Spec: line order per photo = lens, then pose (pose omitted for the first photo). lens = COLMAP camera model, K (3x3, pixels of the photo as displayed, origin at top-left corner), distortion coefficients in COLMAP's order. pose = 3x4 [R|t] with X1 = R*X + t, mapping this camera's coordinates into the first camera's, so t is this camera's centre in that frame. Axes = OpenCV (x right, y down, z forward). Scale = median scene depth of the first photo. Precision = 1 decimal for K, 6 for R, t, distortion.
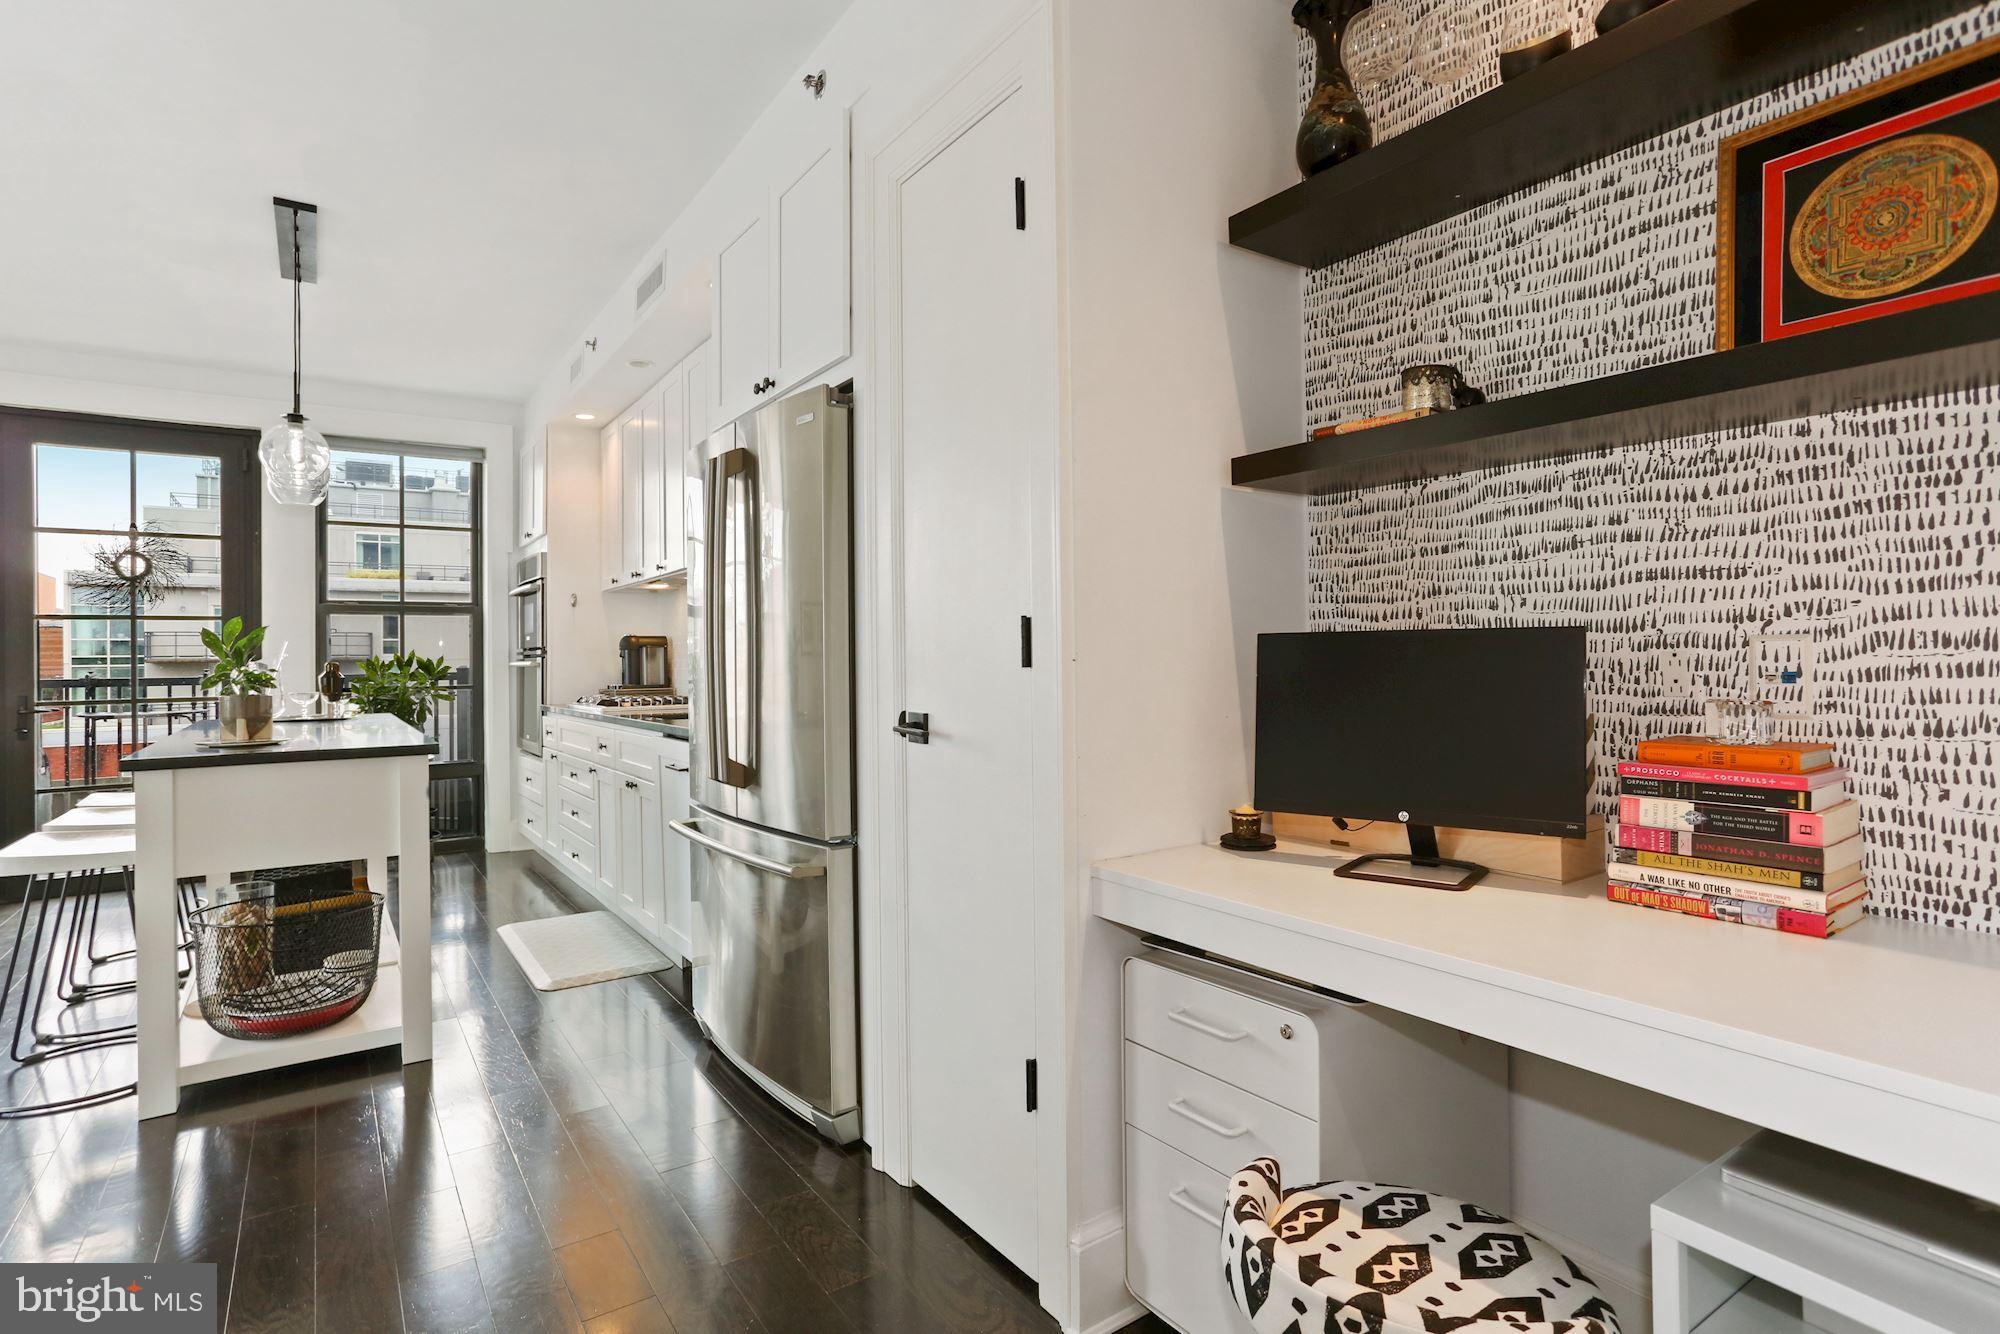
lens RADIAL K [[1027.0, 0, 984.7], [0, 1027.0, 649.7], [0, 0, 1]] dist [-0.006366, 0.003778]
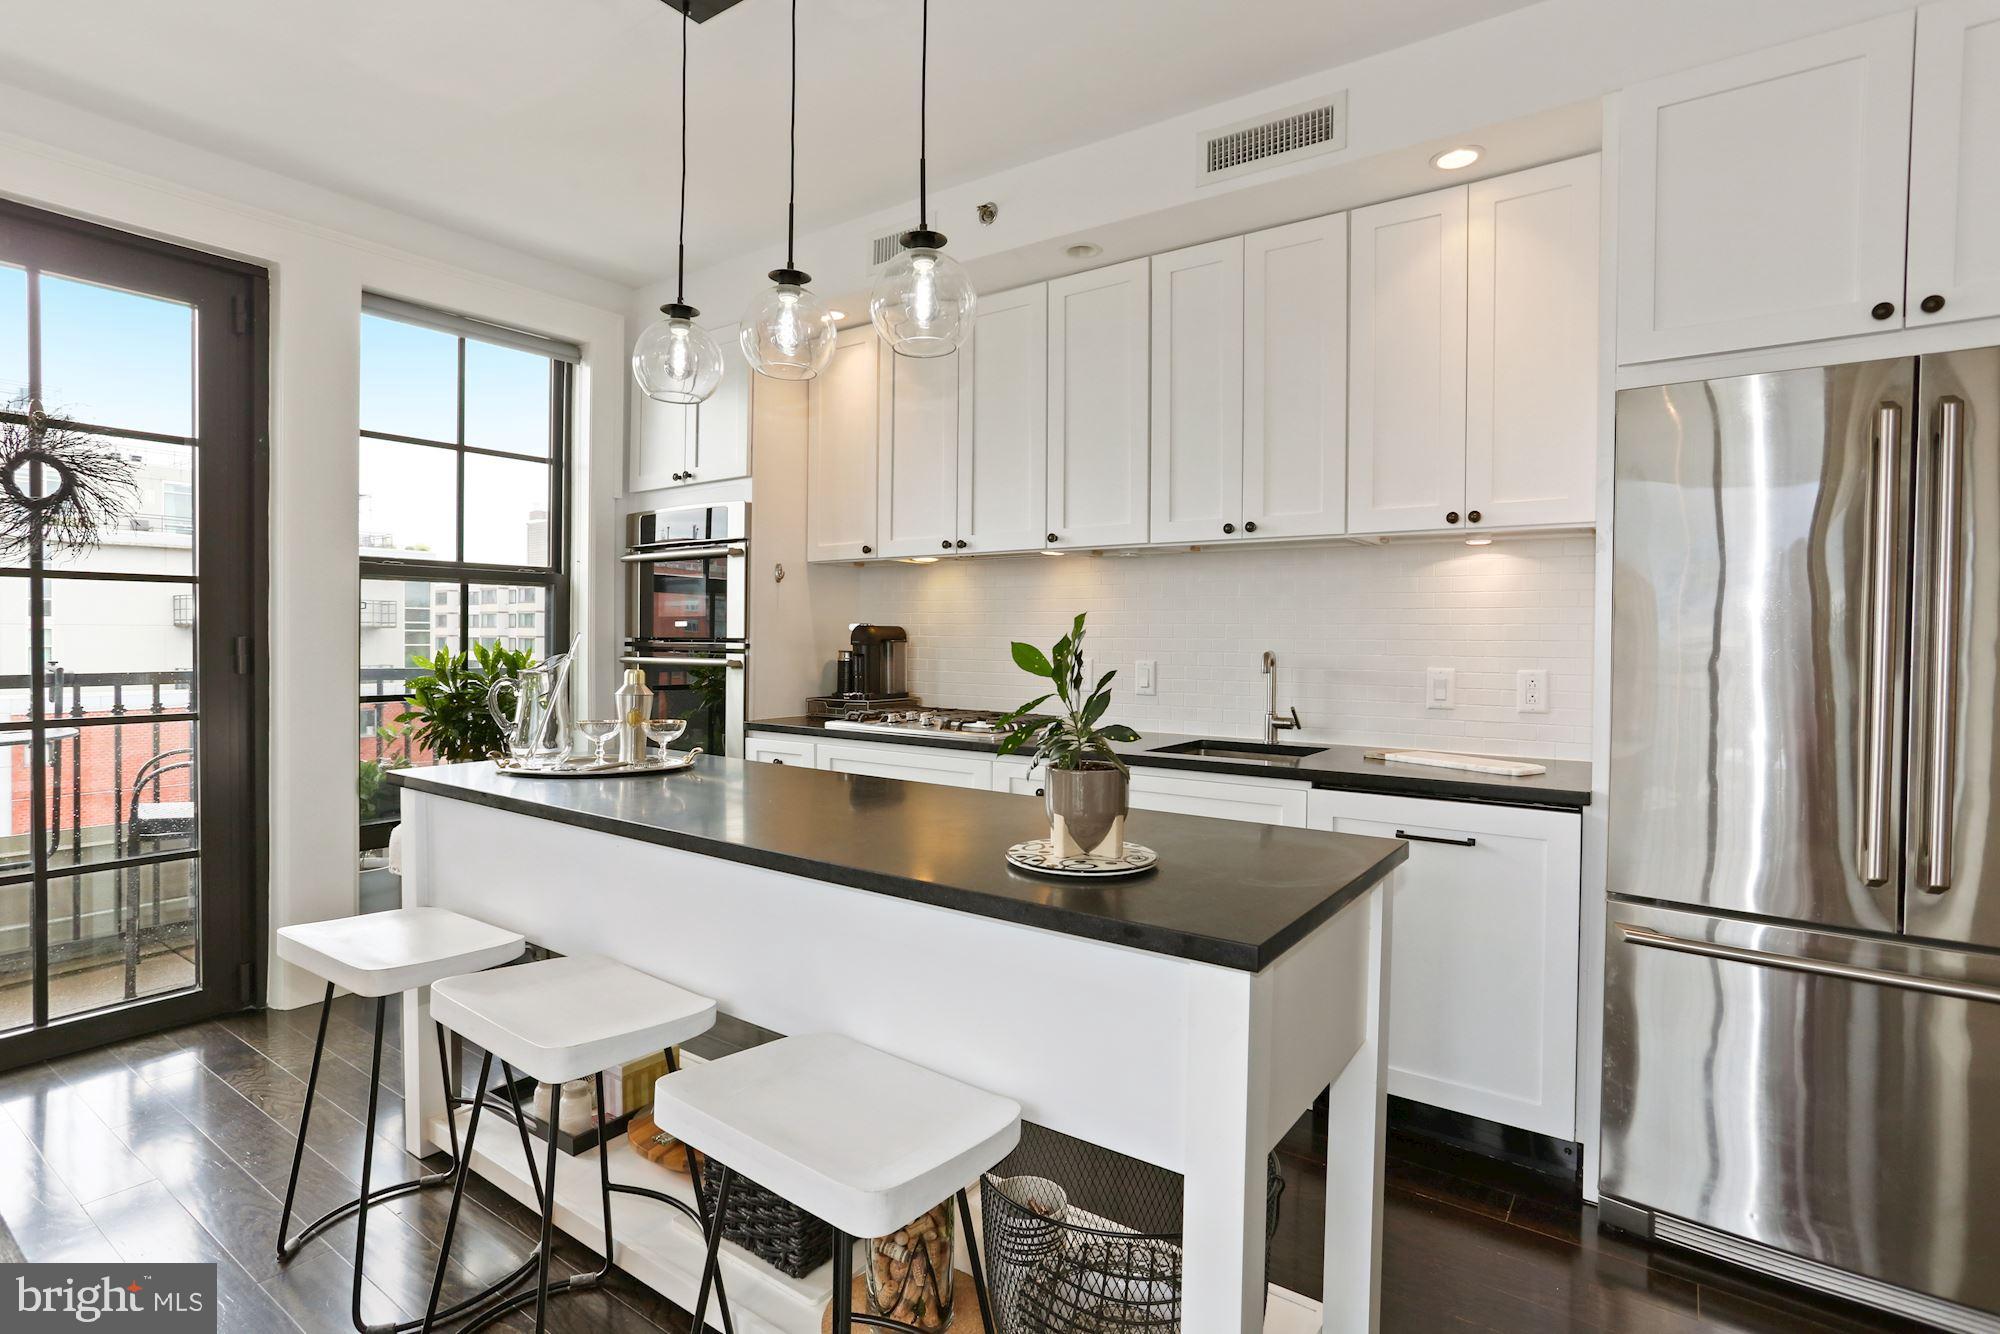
lens RADIAL K [[973.0, 0, 976.5], [0, 973.0, 632.9], [0, 0, 1]] dist [-0.035581, 0.022879]
pose [[0.935520, 0.019063, 0.352758, -0.514014], [-0.022609, 0.999727, 0.005935, -0.013716], [-0.352549, -0.013528, 0.935696, 0.323487]]
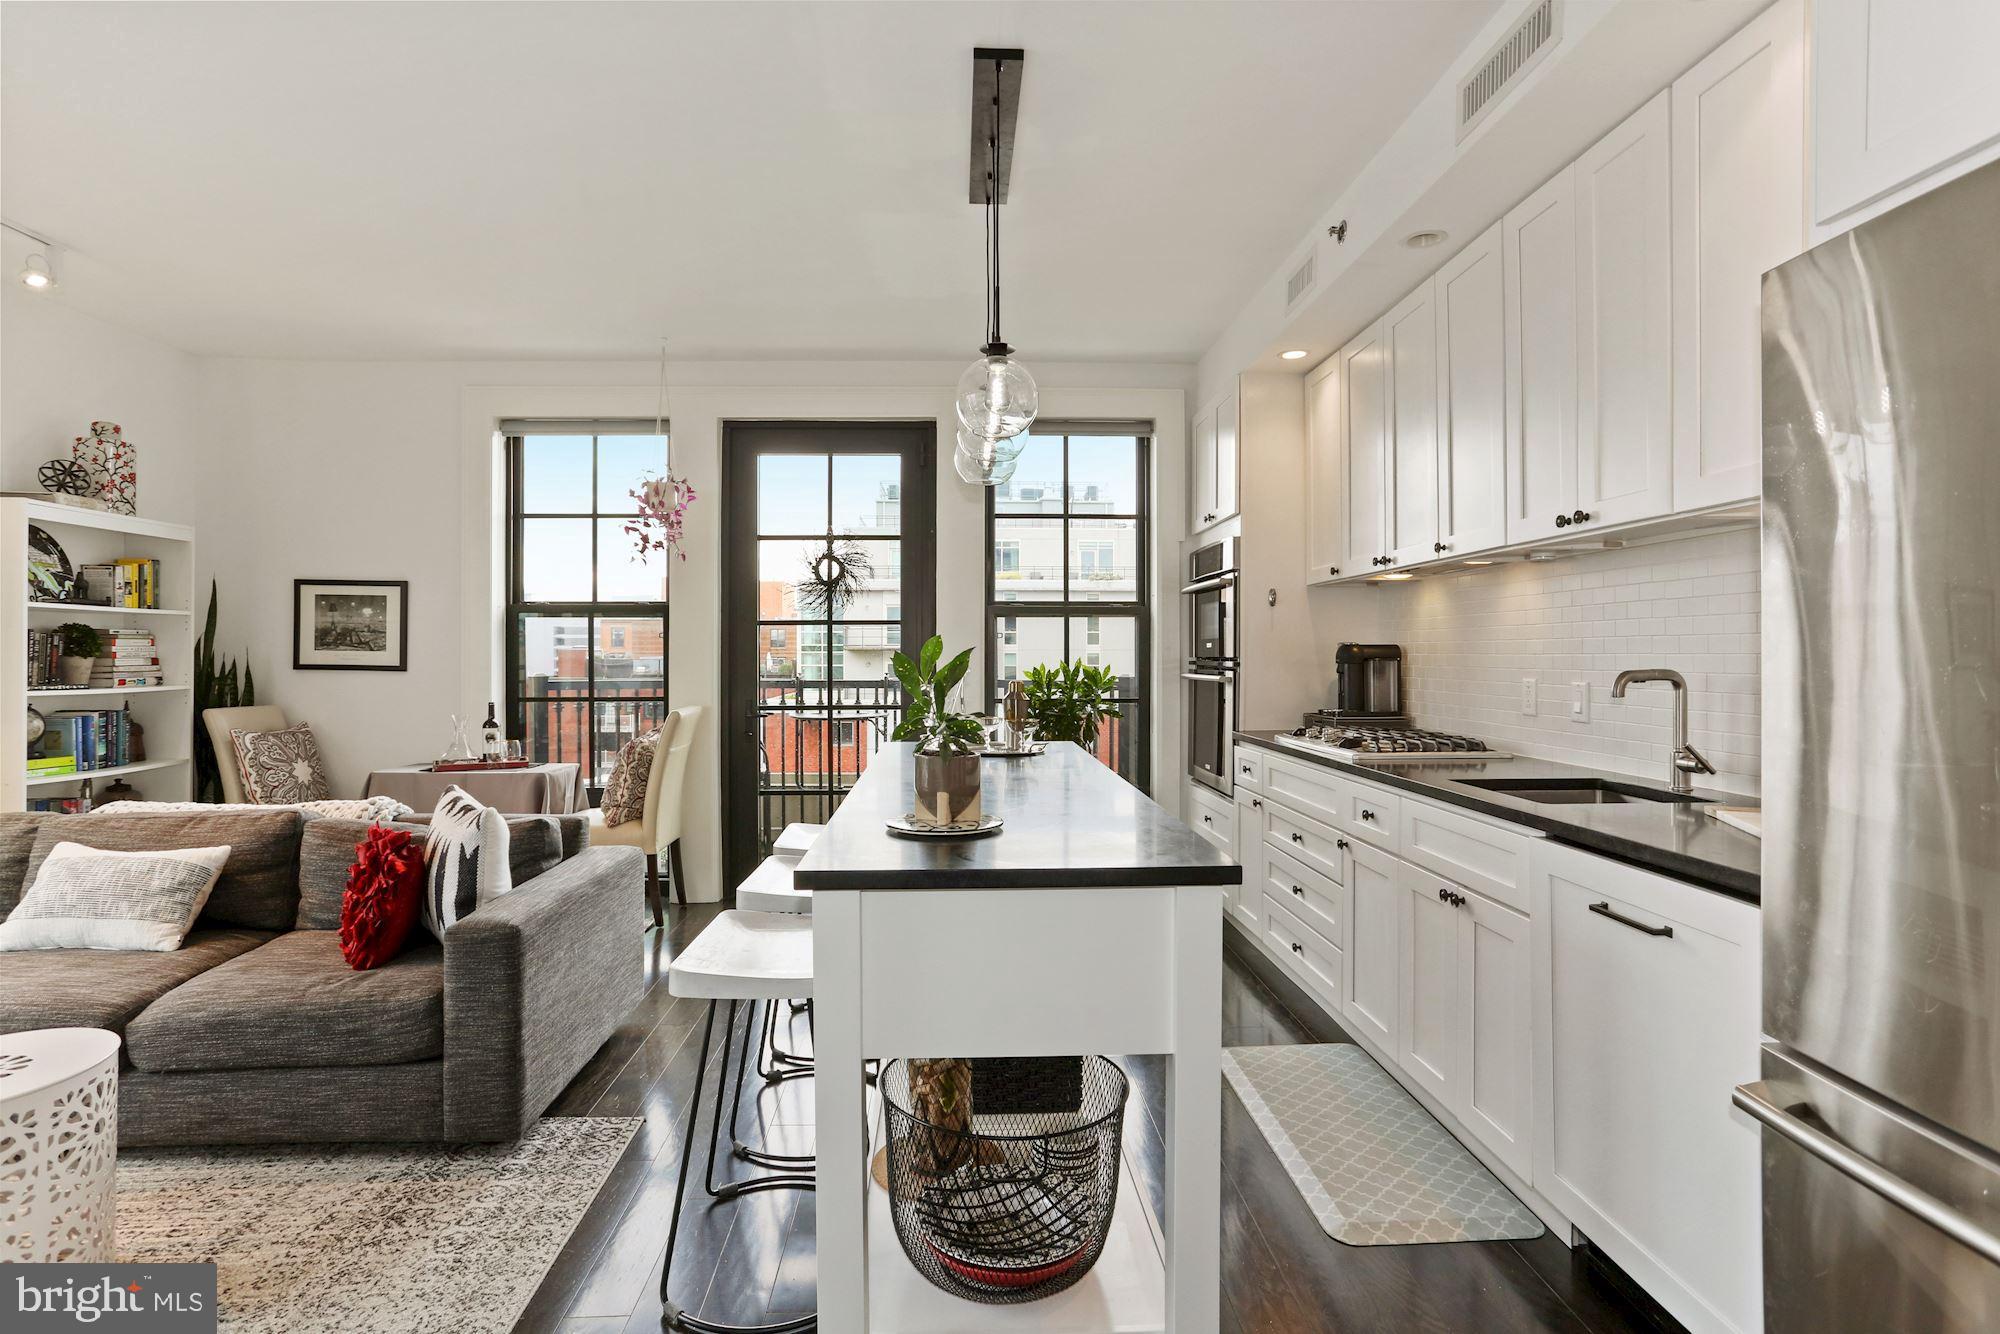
lens RADIAL K [[973.0, 0, 976.5], [0, 973.0, 638.7], [0, 0, 1]] dist [-0.035581, 0.022879]
pose [[0.851189, 0.004697, -0.524838, -0.207773], [-0.004976, 0.999987, 0.000878, -0.016522], [0.524835, 0.001864, 0.851202, 0.262864]]
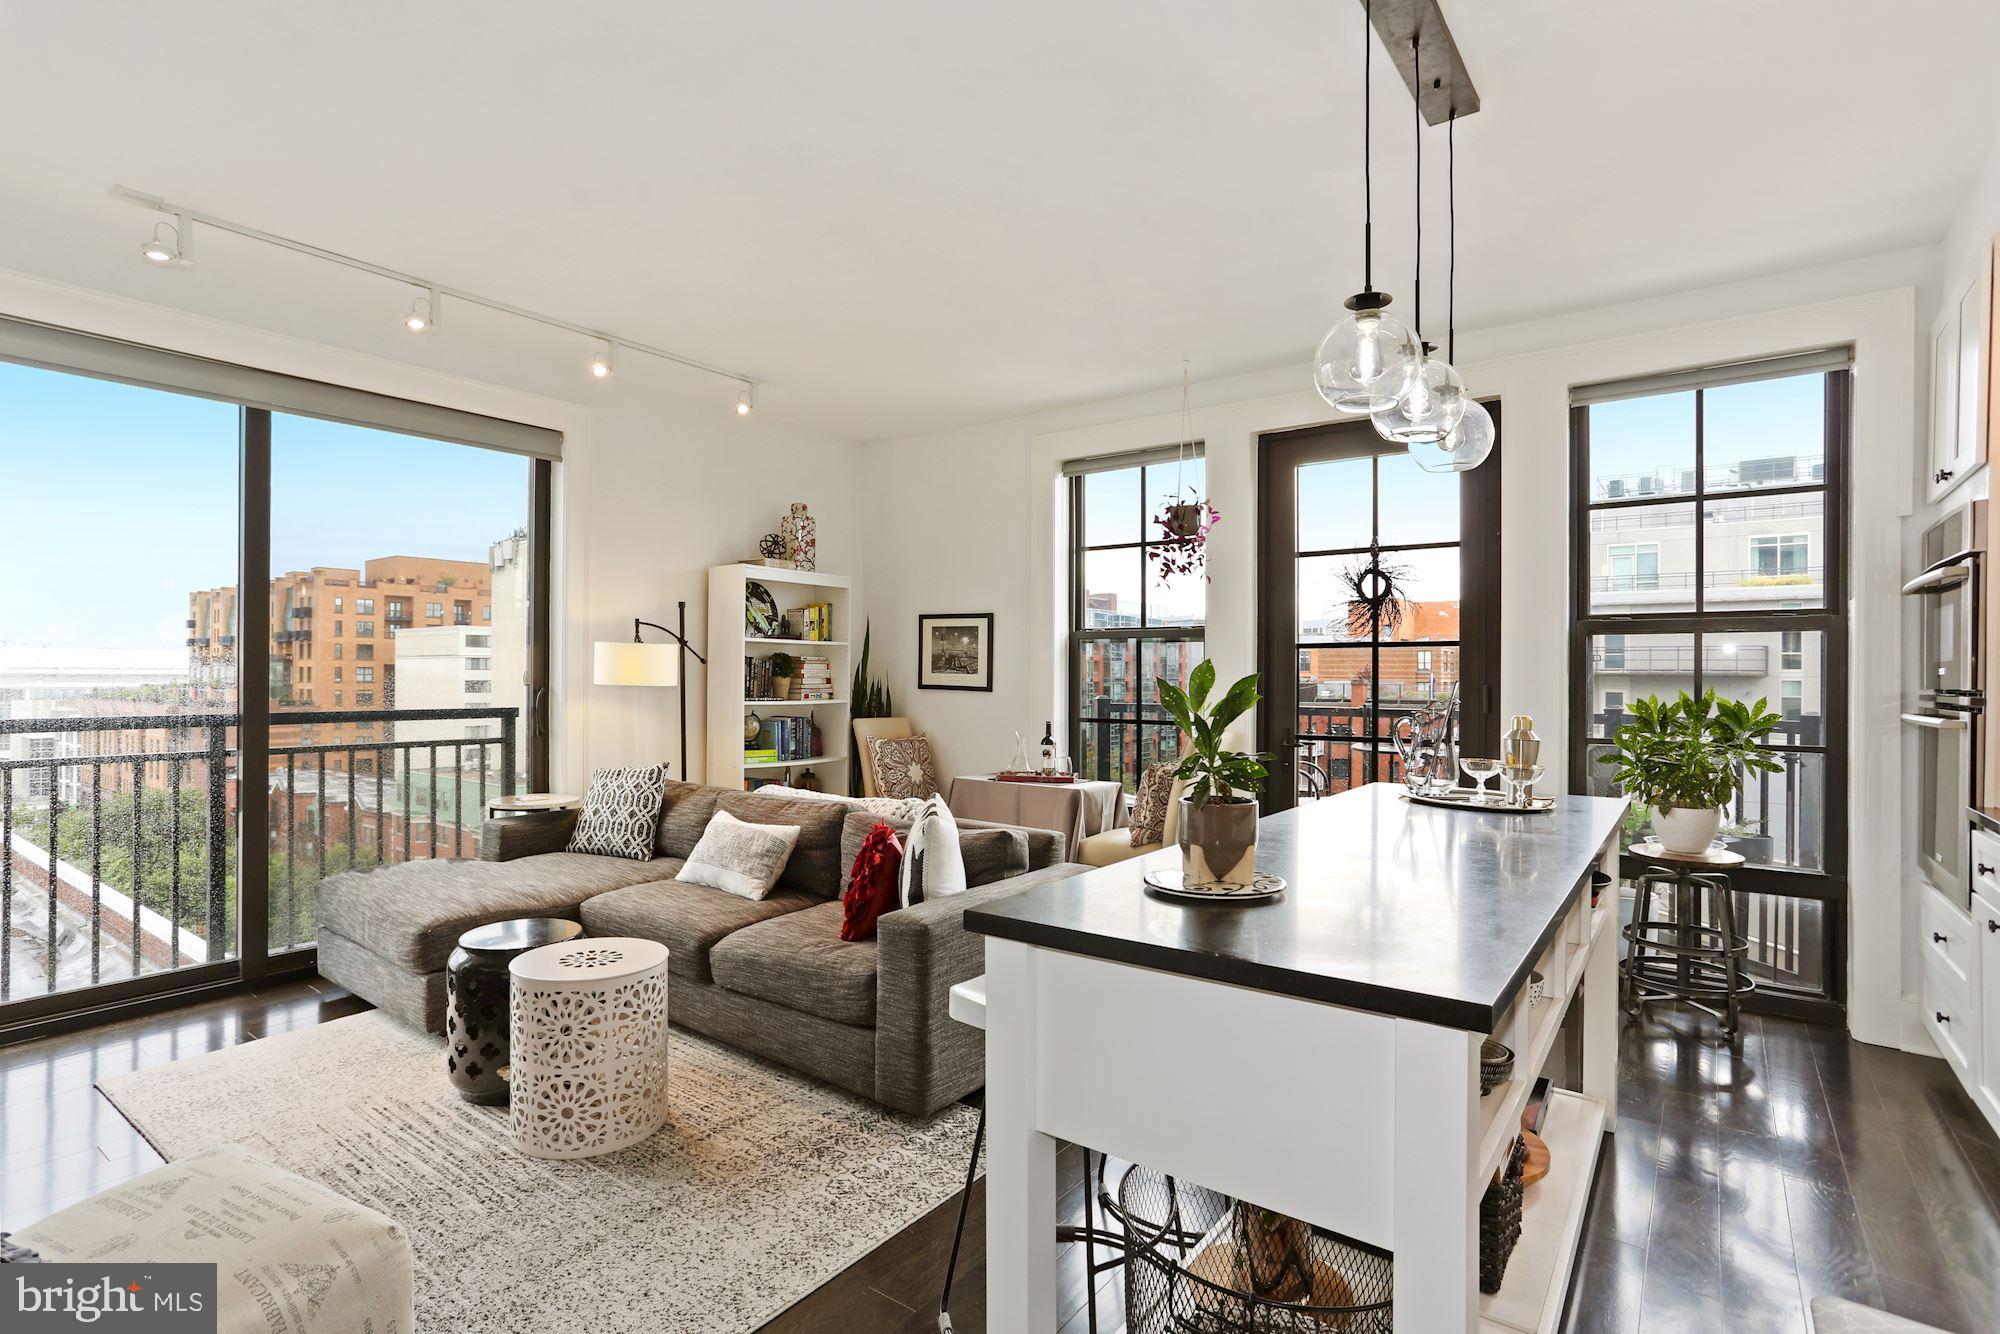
lens RADIAL K [[973.0, 0, 989.1], [0, 973.0, 668.0], [0, 0, 1]] dist [-0.035581, 0.022879]
pose [[0.332448, 0.008689, -0.943081, -0.148697], [-0.001371, 0.999961, 0.008730, -0.017389], [0.943120, -0.001610, 0.332447, 0.390721]]
